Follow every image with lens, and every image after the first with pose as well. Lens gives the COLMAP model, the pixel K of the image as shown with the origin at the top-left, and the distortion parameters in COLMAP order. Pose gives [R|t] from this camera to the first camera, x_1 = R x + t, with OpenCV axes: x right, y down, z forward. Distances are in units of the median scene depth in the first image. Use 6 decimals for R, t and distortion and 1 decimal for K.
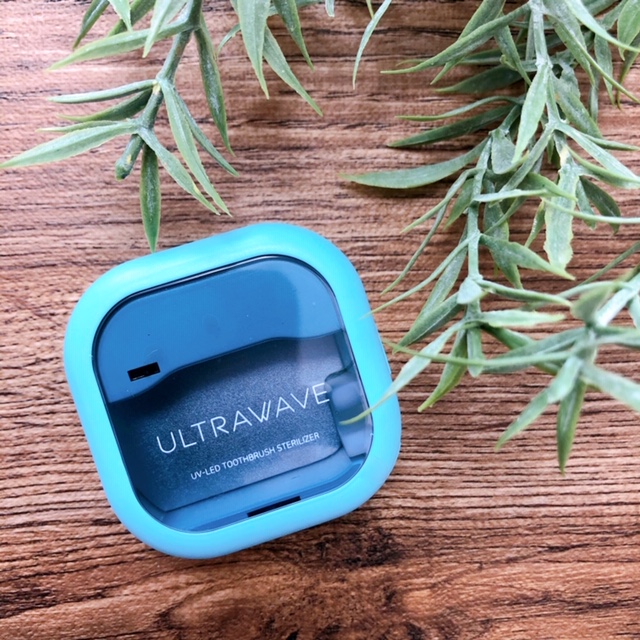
lens RADIAL K [[4276.2, 0, 320.0], [0, 4276.2, 320.0], [0, 0, 1]] dist [0.237241, 3.979421]
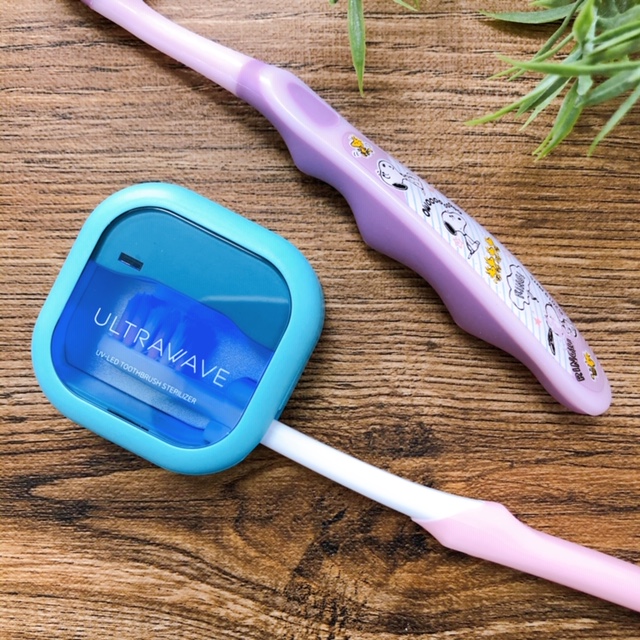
lens RADIAL K [[4276.2, 0, 320.0], [0, 4276.2, 320.0], [0, 0, 1]] dist [0.237241, 3.979421]
pose [[0.998654, 0.050053, -0.013562, 0.001096], [-0.049768, 0.998548, 0.020628, -0.000663], [0.014575, -0.019925, 0.999695, -0.130060]]
